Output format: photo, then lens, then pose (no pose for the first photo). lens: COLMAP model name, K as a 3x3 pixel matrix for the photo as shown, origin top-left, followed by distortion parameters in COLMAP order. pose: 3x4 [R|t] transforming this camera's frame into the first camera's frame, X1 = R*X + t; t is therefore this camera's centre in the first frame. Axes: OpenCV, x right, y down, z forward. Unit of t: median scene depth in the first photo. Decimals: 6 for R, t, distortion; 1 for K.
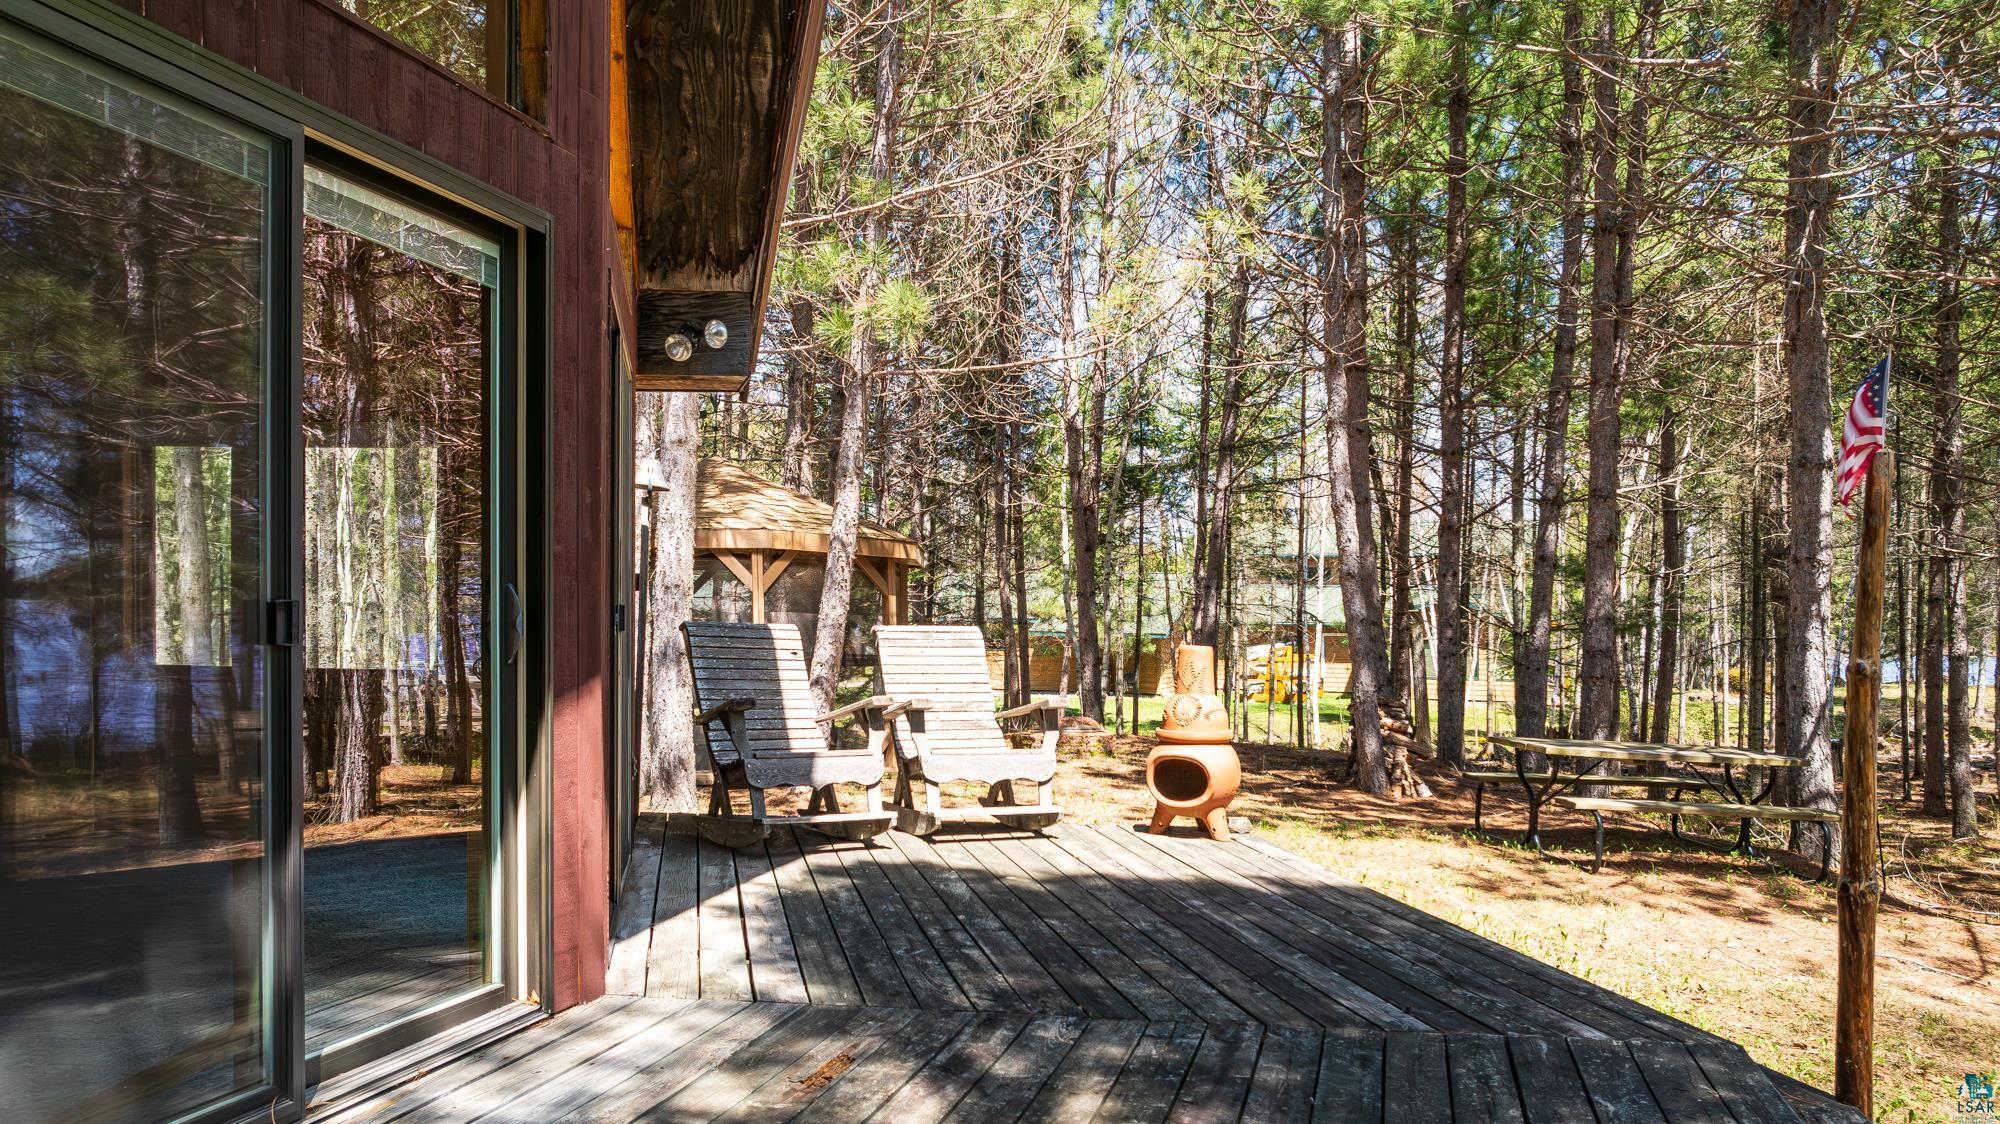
lens RADIAL K [[1509.7, 0, 1000.0], [0, 1509.7, 562.0], [0, 0, 1]] dist [-0.001469, 0.000703]
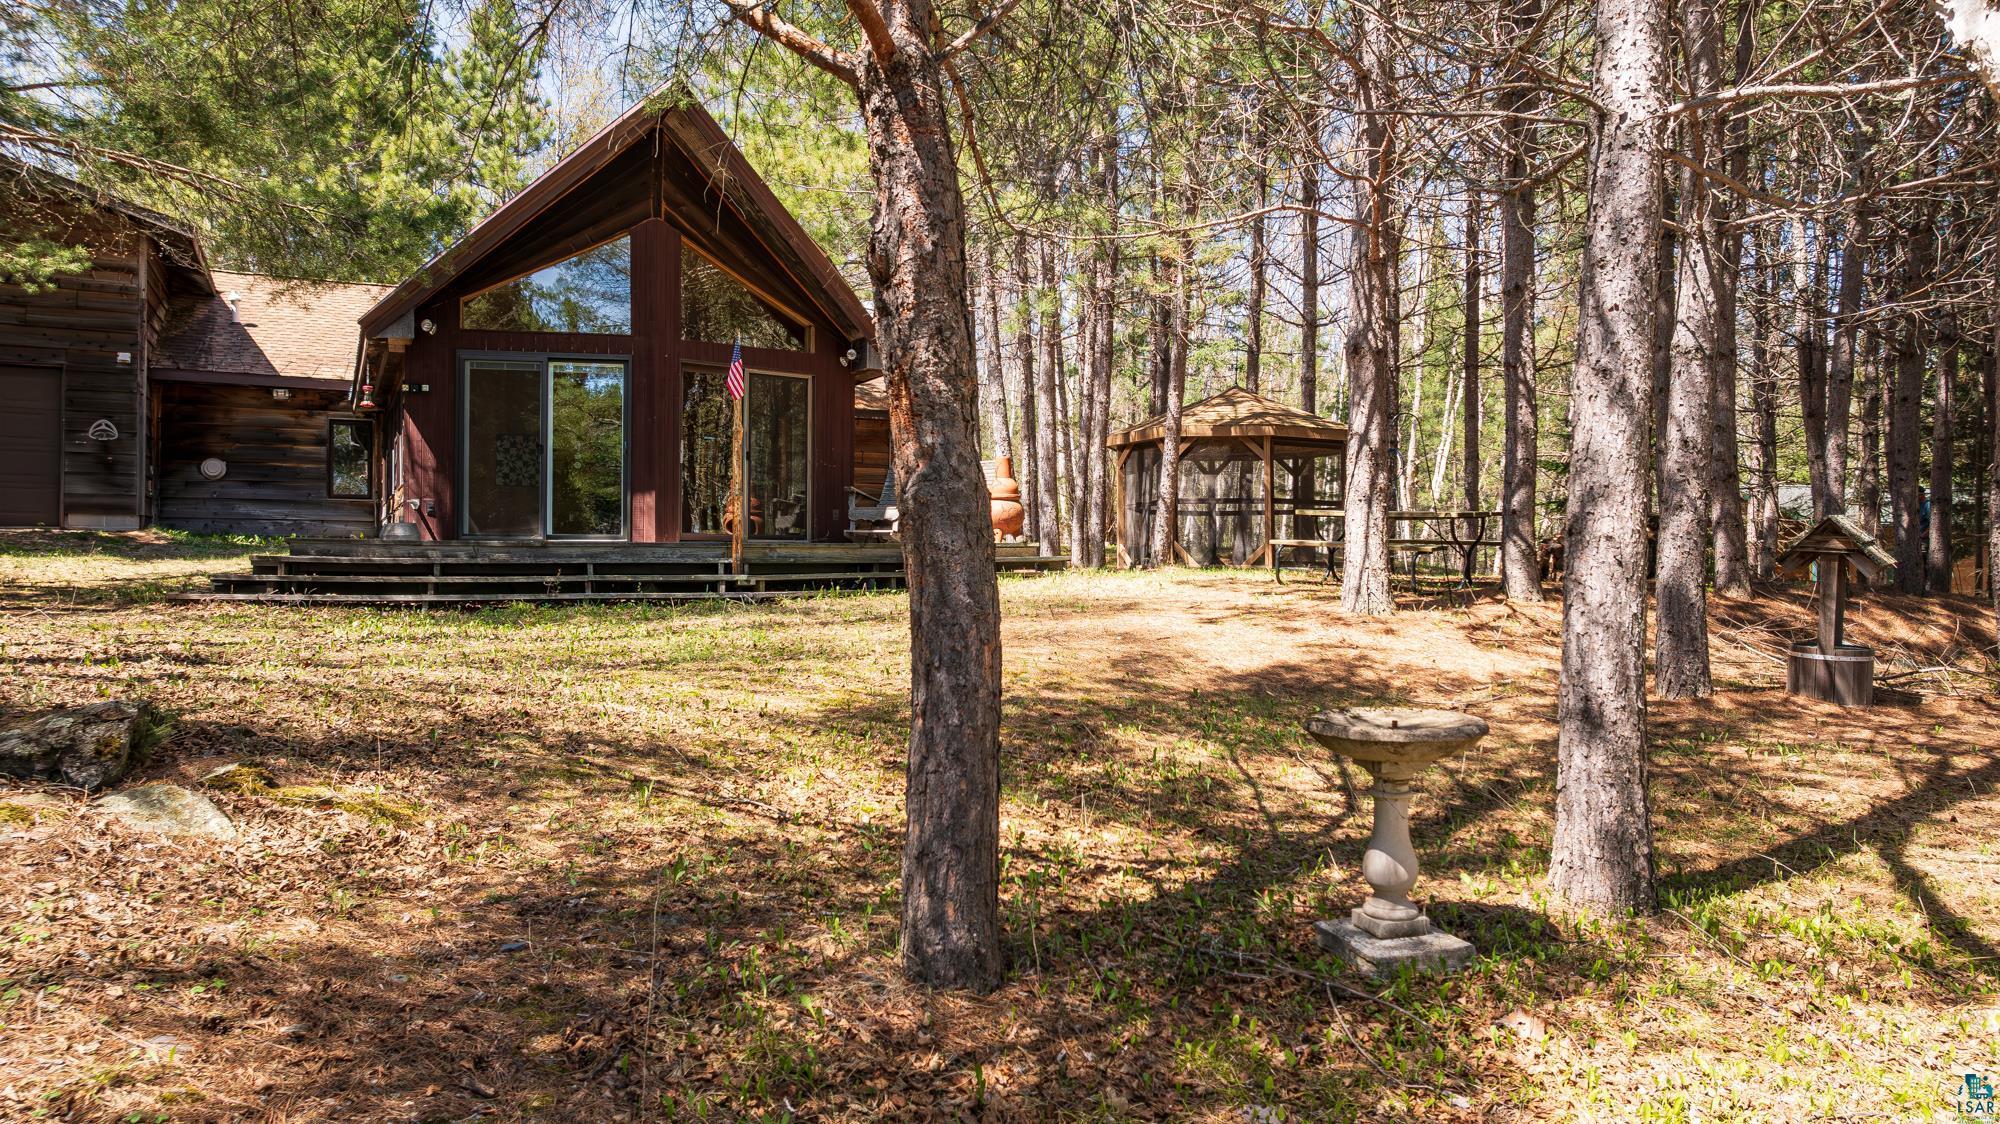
lens RADIAL K [[1399.8, 0, 1016.8], [0, 1399.8, 563.7], [0, 0, 1]] dist [-0.018124, 0.001766]
pose [[0.483456, -0.022369, -0.875083, 1.999617], [0.043131, 0.999068, -0.001709, 0.224948], [0.874305, -0.036917, 0.483970, 0.030862]]
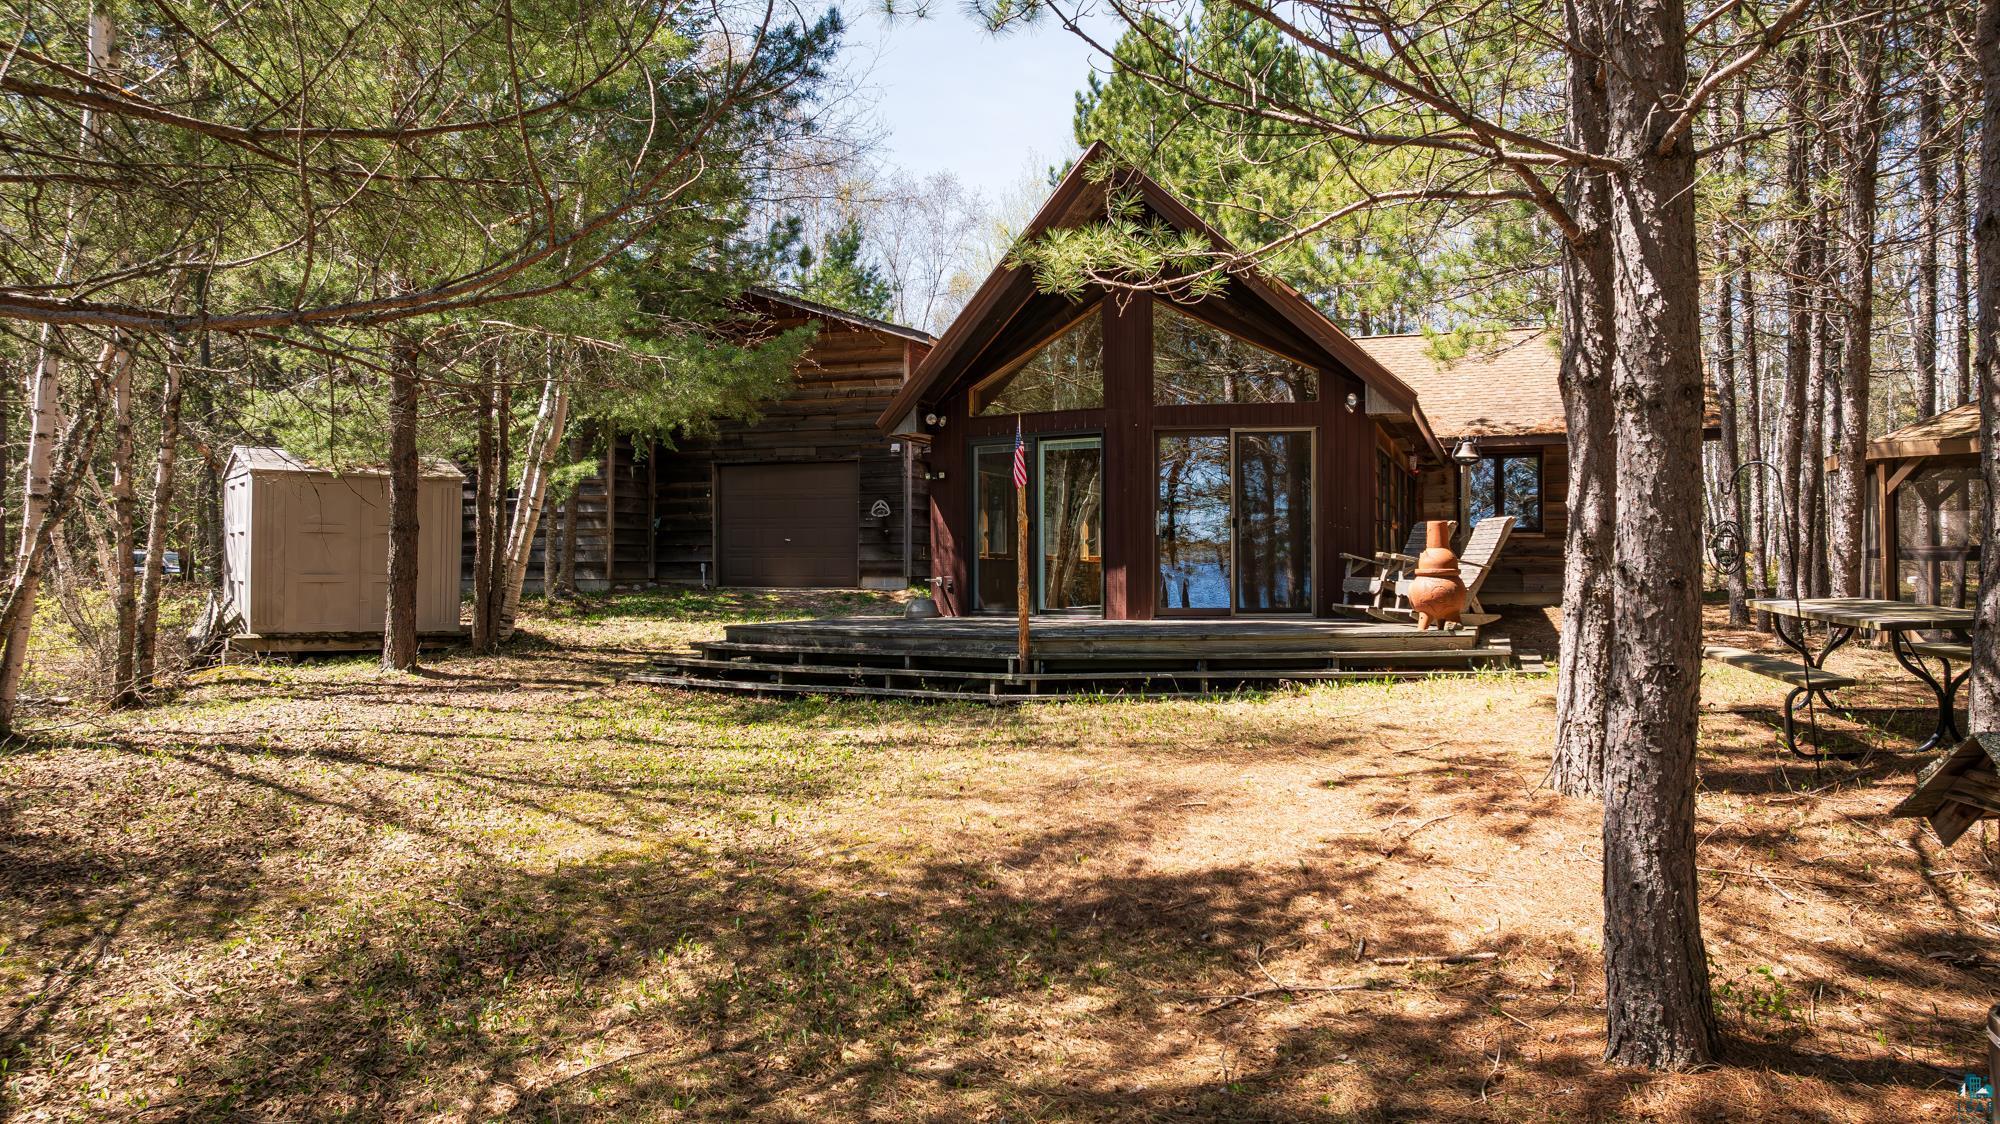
lens RADIAL K [[1411.1, 0, 1006.4], [0, 1411.1, 547.0], [0, 0, 1]] dist [-0.004812, 0.002267]
pose [[-0.292702, -0.035856, -0.955531, 1.913186], [0.037643, 0.998090, -0.048983, 0.153050], [0.955463, -0.050306, -0.290793, 1.042379]]
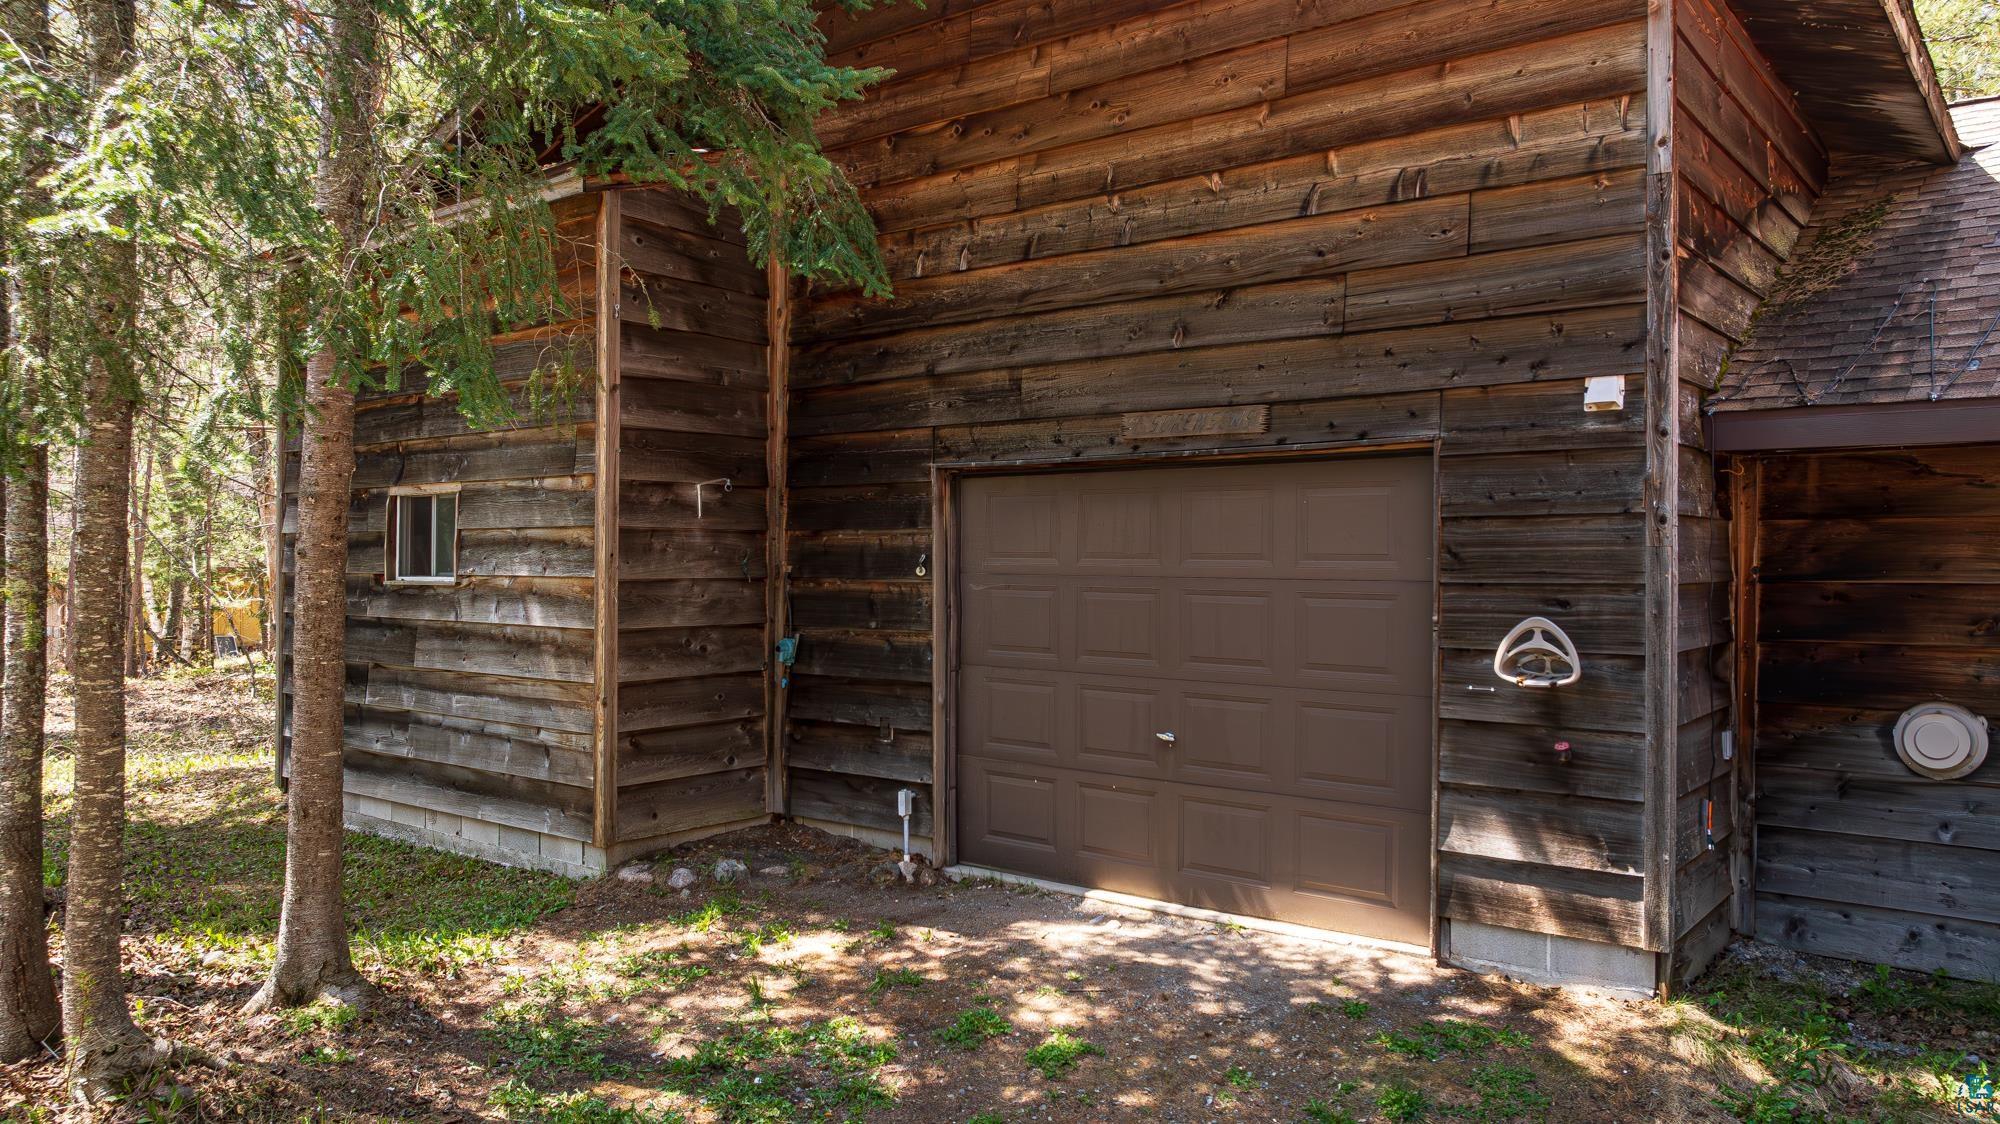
lens RADIAL K [[1403.8, 0, 1000.0], [0, 1403.8, 562.0], [0, 0, 1]] dist [0.004403, 0.004923]
pose [[-0.584473, -0.016577, -0.811244, -0.346307], [0.022074, 0.999096, -0.036319, -0.138155], [0.811113, -0.039135, -0.583579, 0.017231]]
